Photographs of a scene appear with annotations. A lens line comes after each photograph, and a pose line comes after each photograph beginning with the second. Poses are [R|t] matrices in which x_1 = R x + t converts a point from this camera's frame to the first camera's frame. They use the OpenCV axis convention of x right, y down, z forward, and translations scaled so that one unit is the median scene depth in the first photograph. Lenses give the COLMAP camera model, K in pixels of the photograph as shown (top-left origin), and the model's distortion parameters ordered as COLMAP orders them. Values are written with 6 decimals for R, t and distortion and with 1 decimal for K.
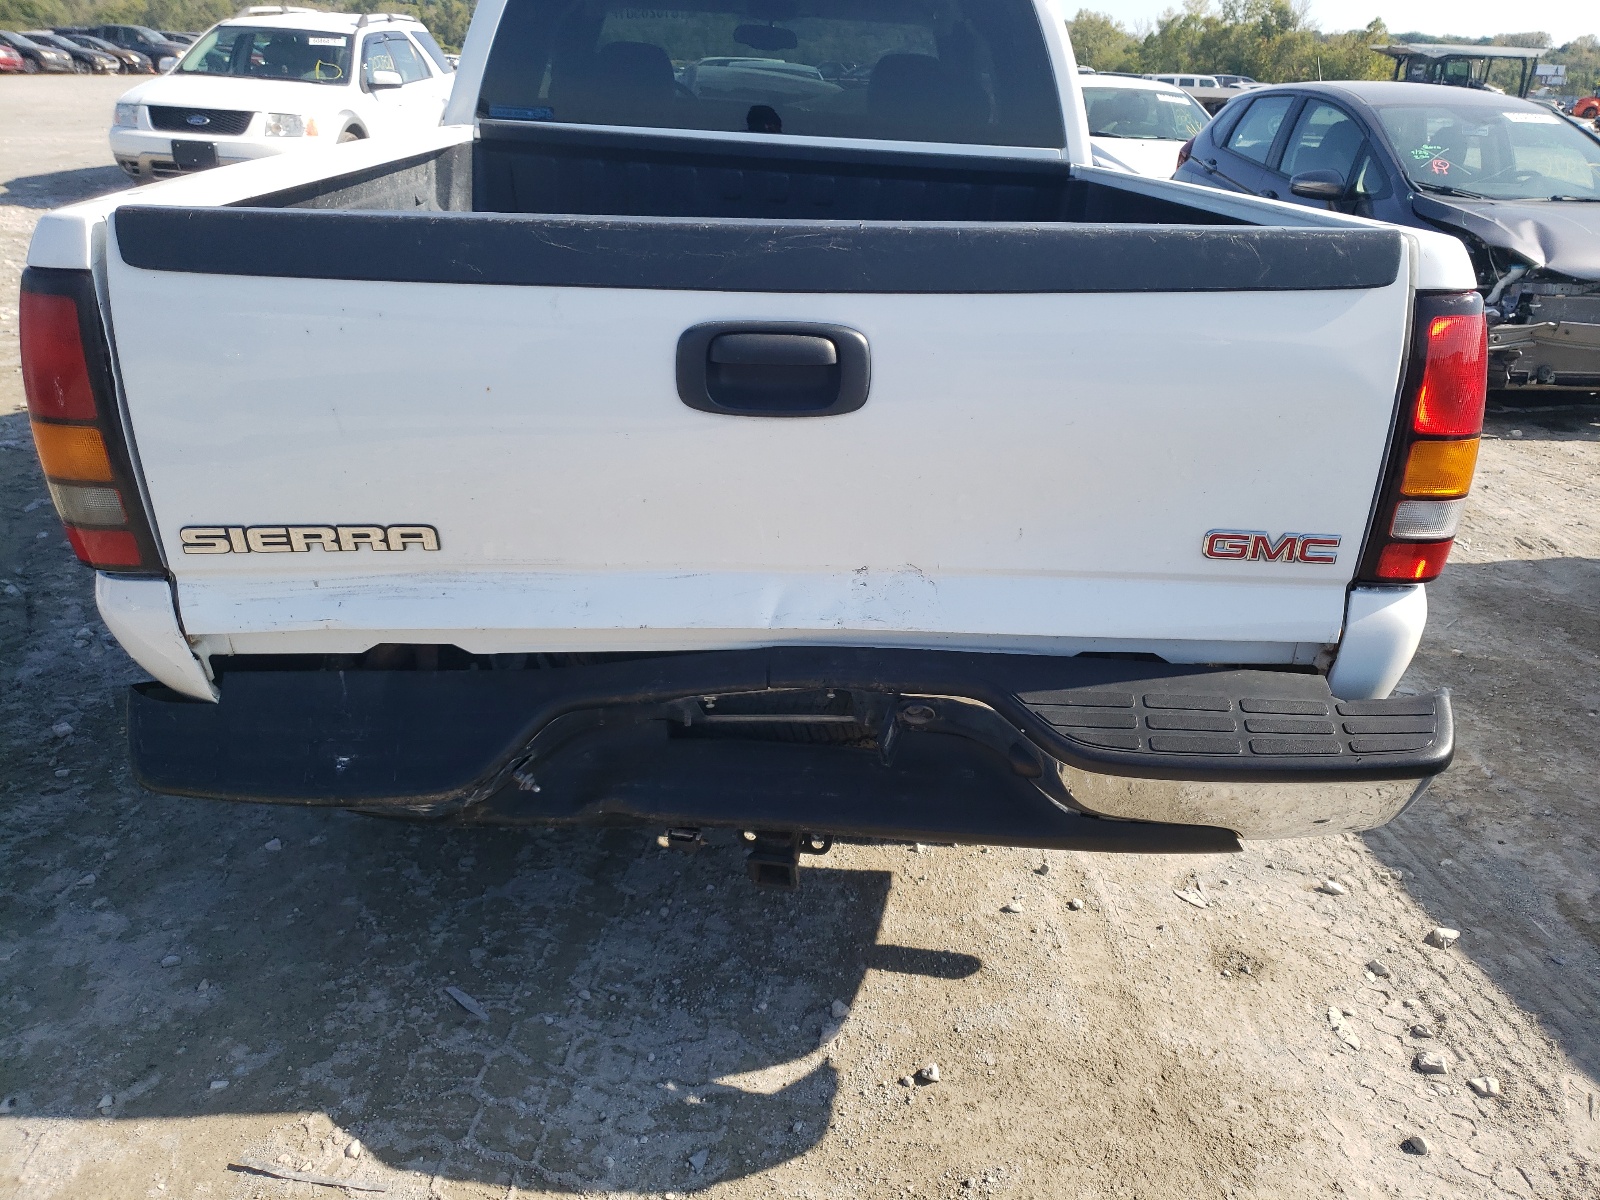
lens RADIAL K [[1201.3, 0, 799.6], [0, 1201.3, 568.8], [0, 0, 1]] dist [0.082830, -0.096755]
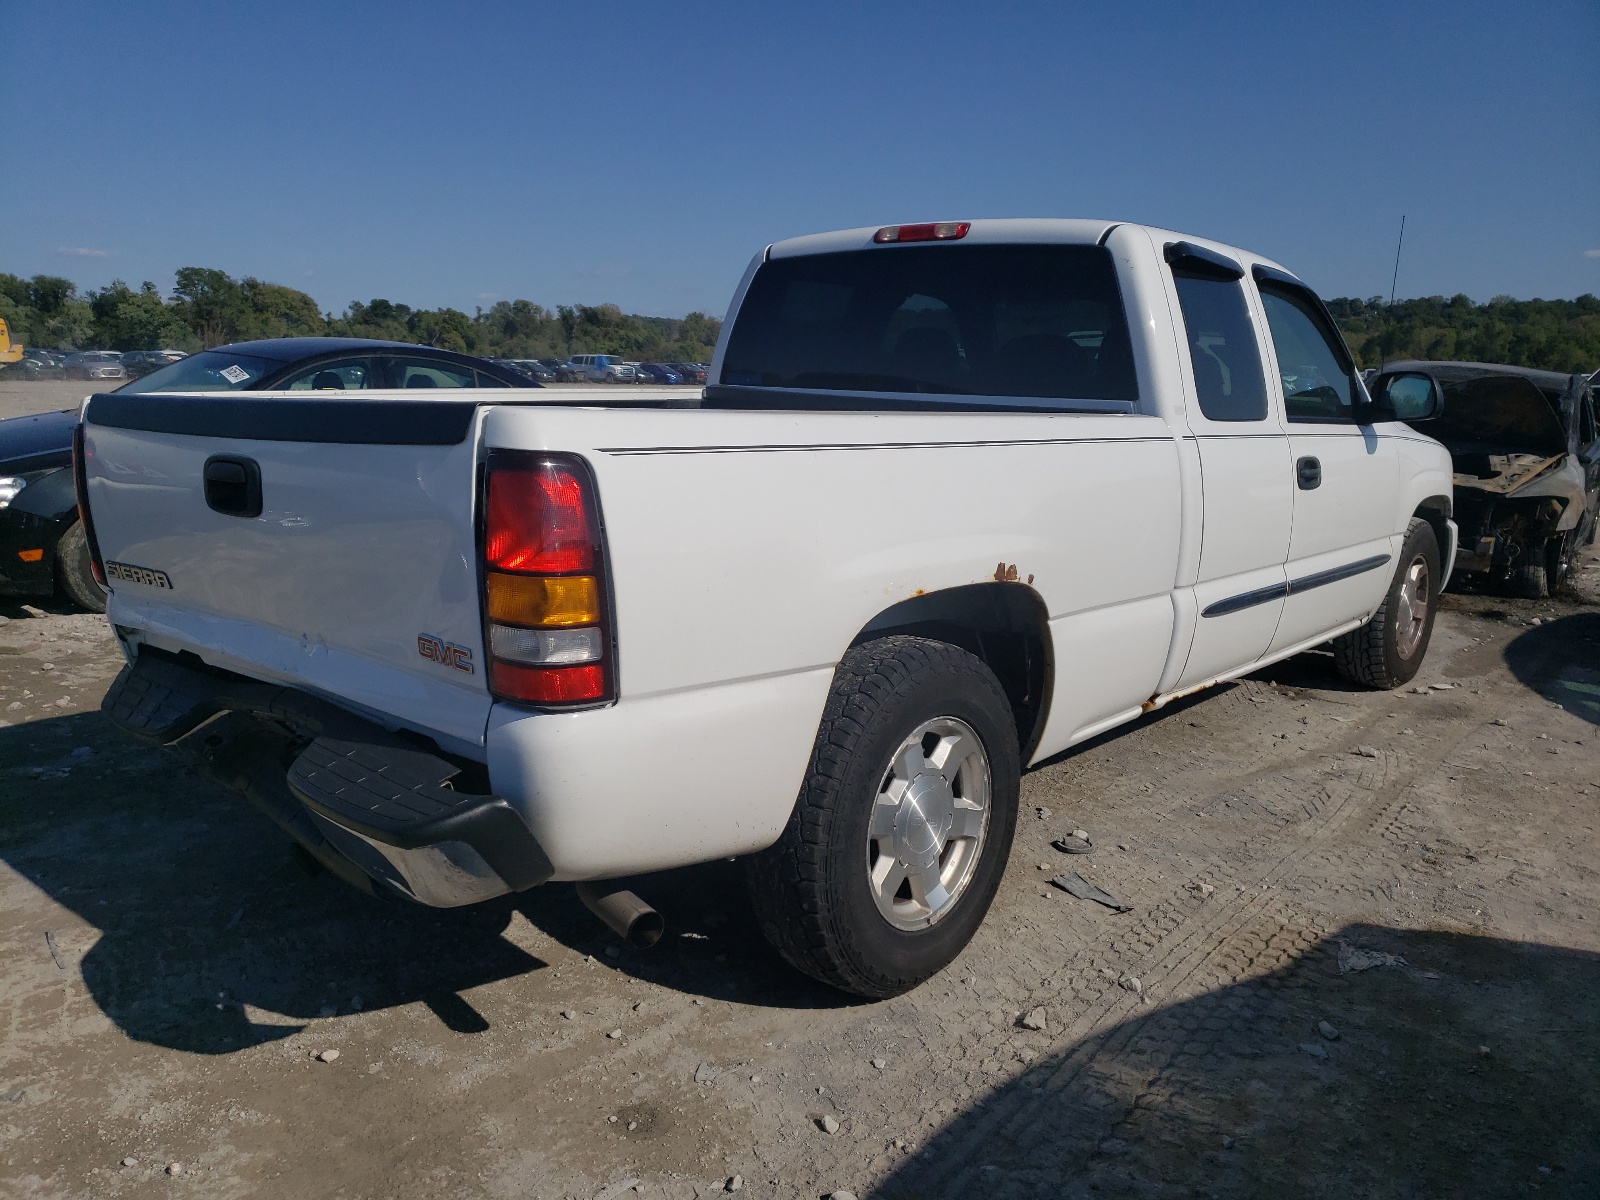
lens RADIAL K [[1208.9, 0, 800.0], [0, 1208.9, 600.0], [0, 0, 1]] dist [0.008897, 0.002360]
pose [[0.737371, 0.097060, -0.668479, 1.288705], [-0.239828, 0.962766, -0.124755, -0.000100], [0.631480, 0.252311, 0.733193, 0.279597]]
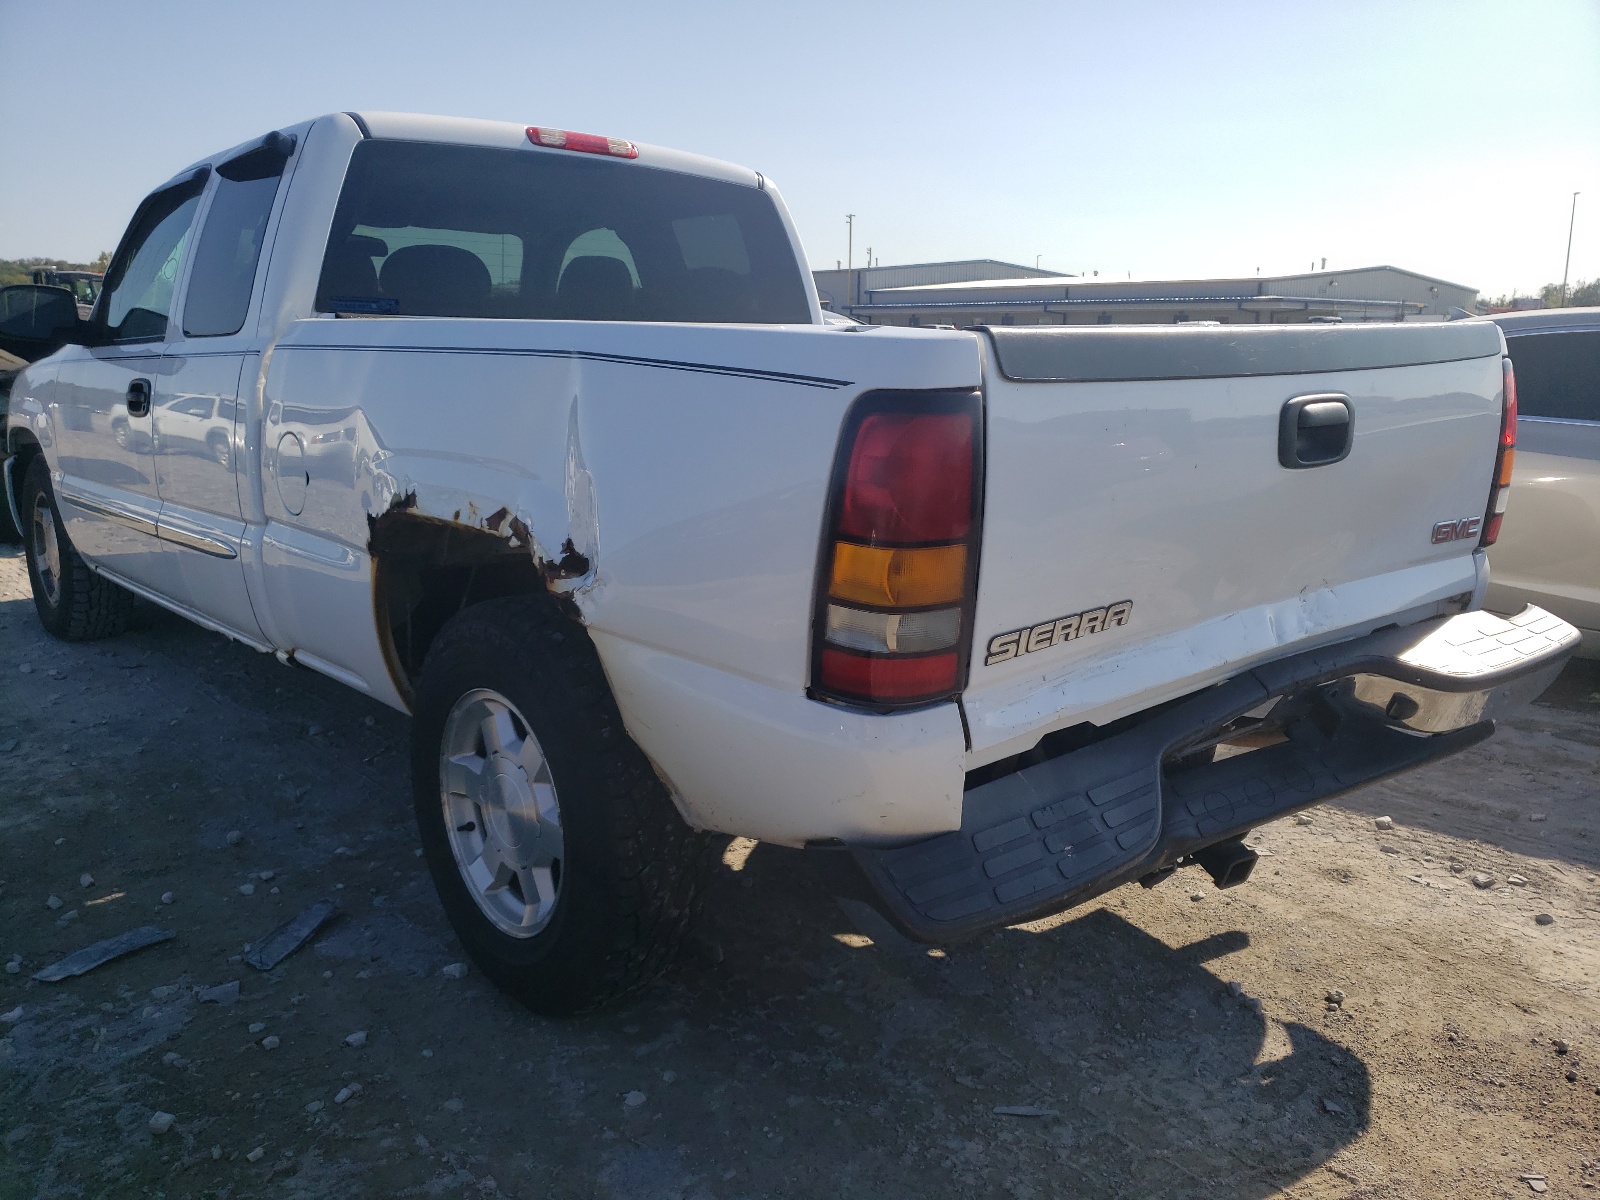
lens RADIAL K [[1208.9, 0, 800.0], [0, 1208.9, 600.0], [0, 0, 1]] dist [0.008897, 0.002360]
pose [[0.787455, -0.158611, 0.595616, -1.032159], [0.247600, 0.966329, -0.070017, -0.028448], [-0.564455, 0.202609, 0.800212, 0.240720]]
